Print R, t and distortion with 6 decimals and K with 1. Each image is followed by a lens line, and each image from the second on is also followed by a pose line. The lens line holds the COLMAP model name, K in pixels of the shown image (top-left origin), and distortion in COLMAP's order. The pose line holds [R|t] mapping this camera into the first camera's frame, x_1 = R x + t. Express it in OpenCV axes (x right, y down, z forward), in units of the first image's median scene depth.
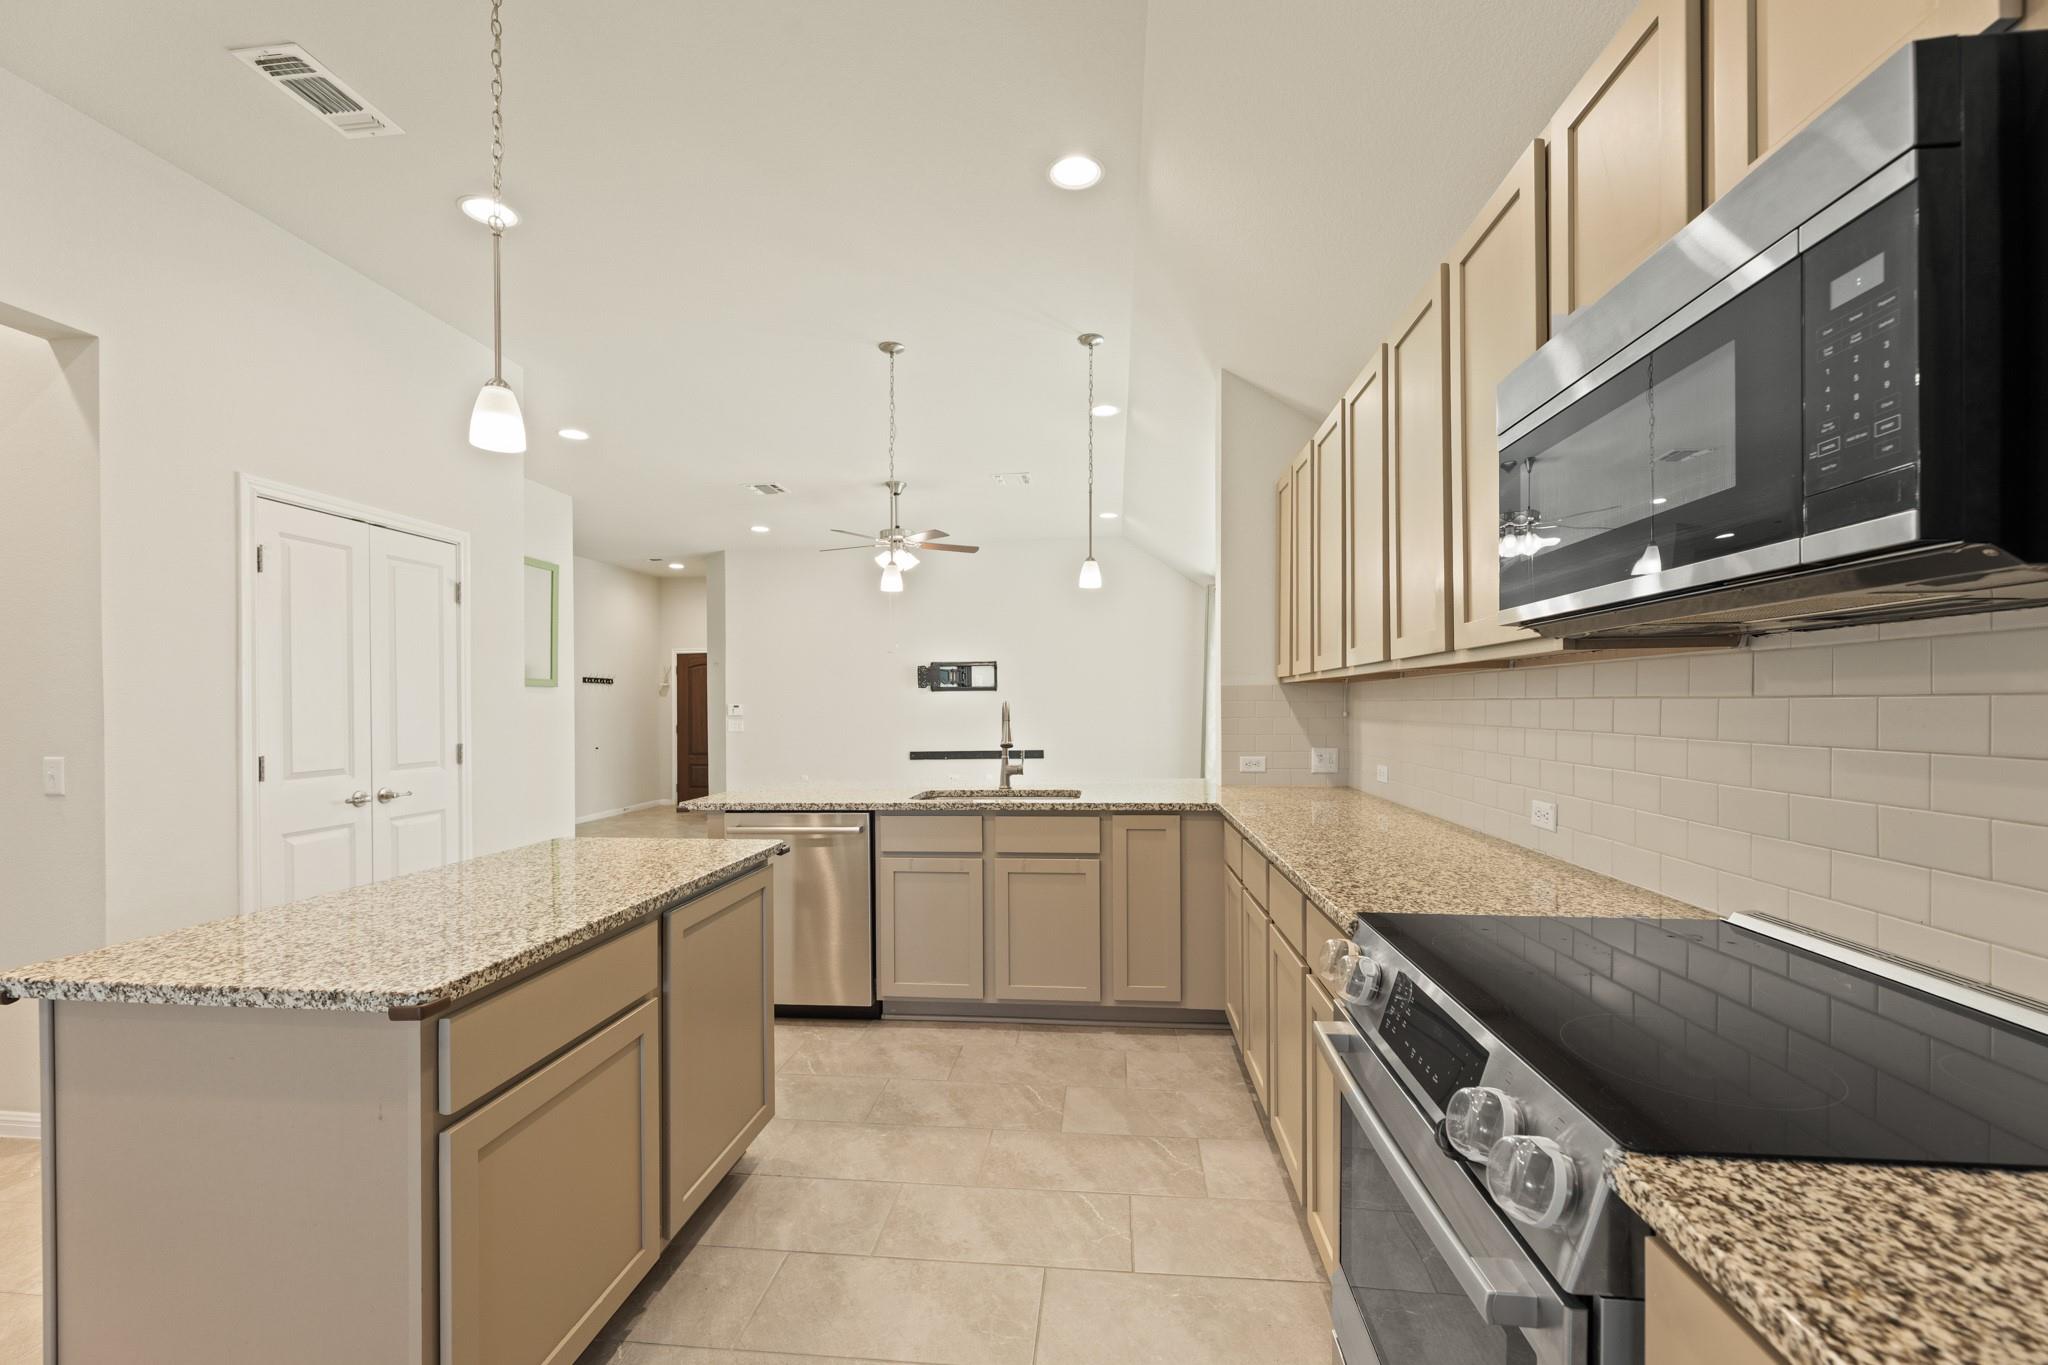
lens RADIAL K [[832.5, 0, 1016.4], [0, 832.5, 725.0], [0, 0, 1]] dist [0.003183, -0.001187]
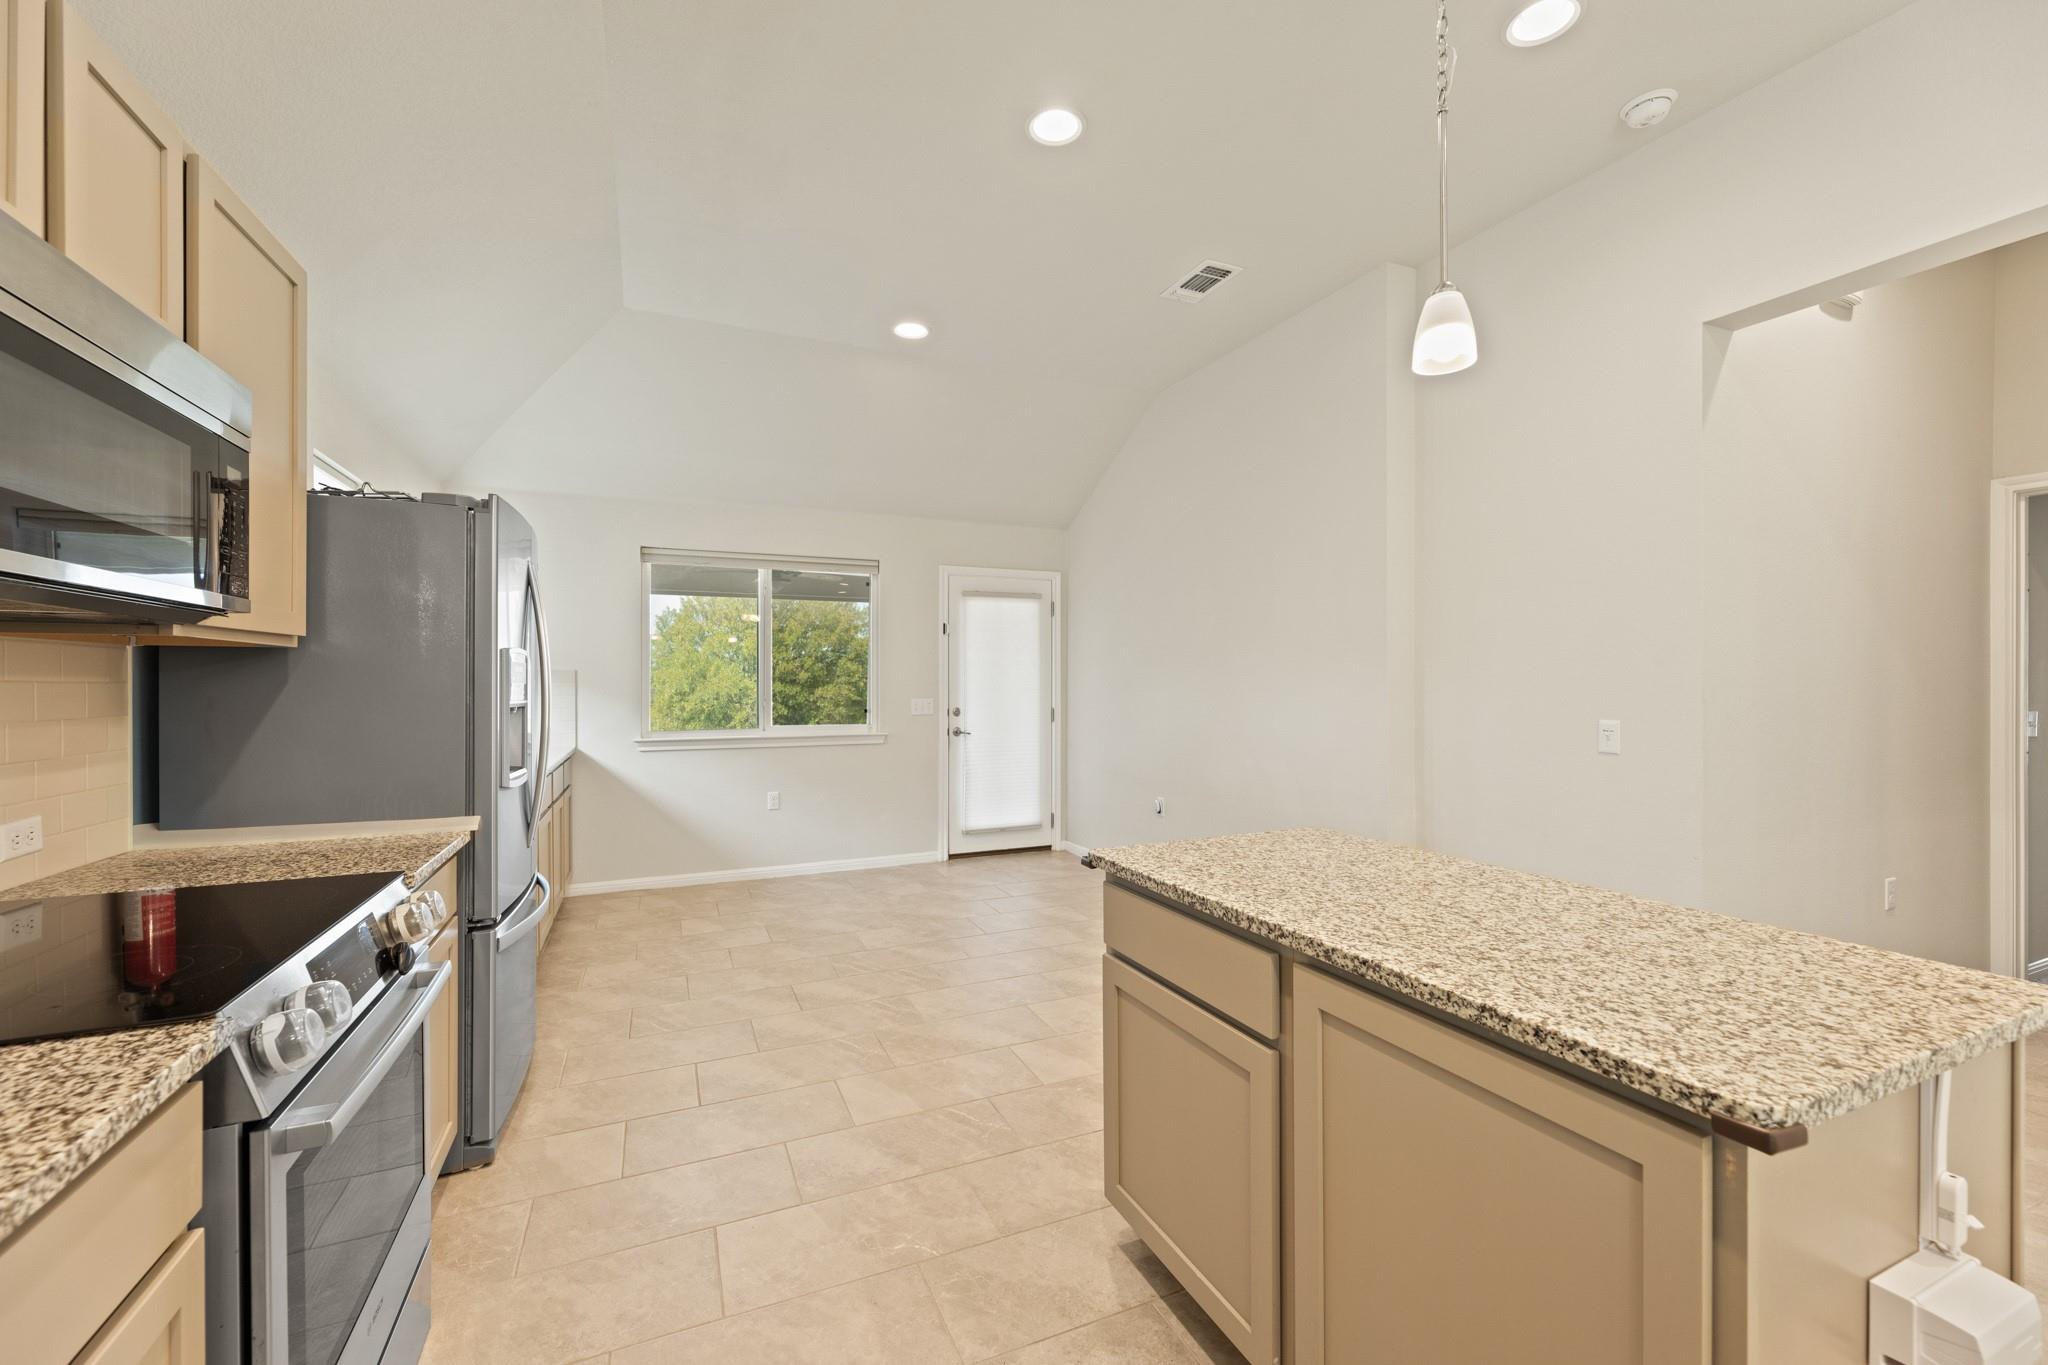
lens RADIAL K [[832.5, 0, 1026.7], [0, 832.5, 685.1], [0, 0, 1]] dist [0.003183, -0.001187]
pose [[-0.861745, 0.009282, -0.507256, 0.089883], [-0.004451, 0.999656, 0.025854, -0.021080], [0.507321, 0.024538, -0.861407, 0.864949]]
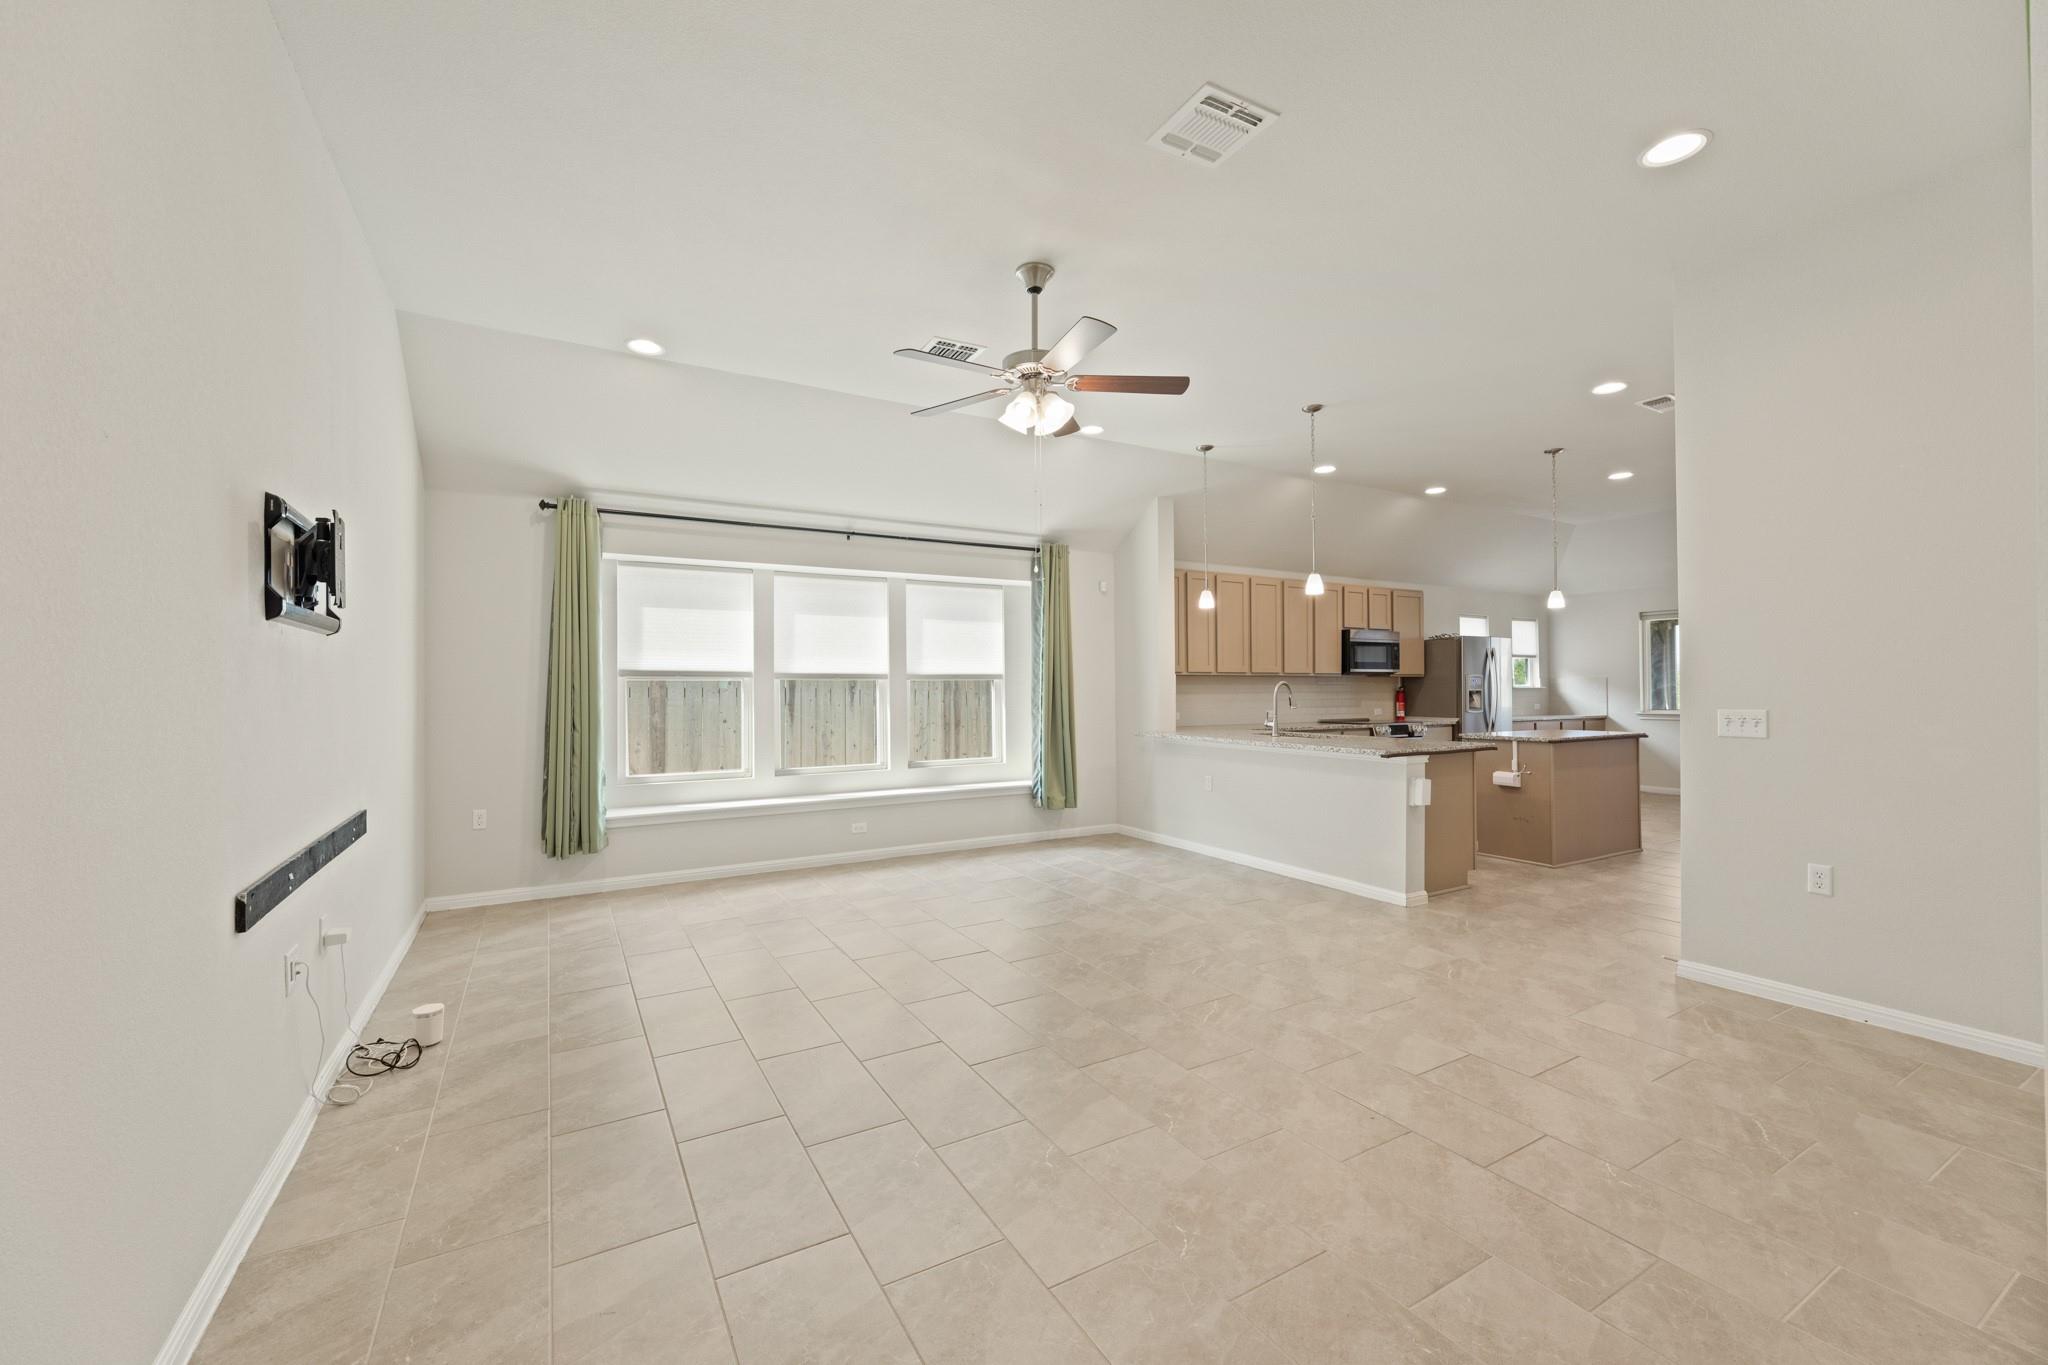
lens RADIAL K [[832.5, 0, 1019.5], [0, 832.5, 675.5], [0, 0, 1]] dist [0.003183, -0.001187]
pose [[-0.596111, 0.022951, 0.802574, -1.181412], [0.027496, 0.999589, -0.008162, -0.047844], [-0.802431, 0.017202, -0.596496, 2.774665]]
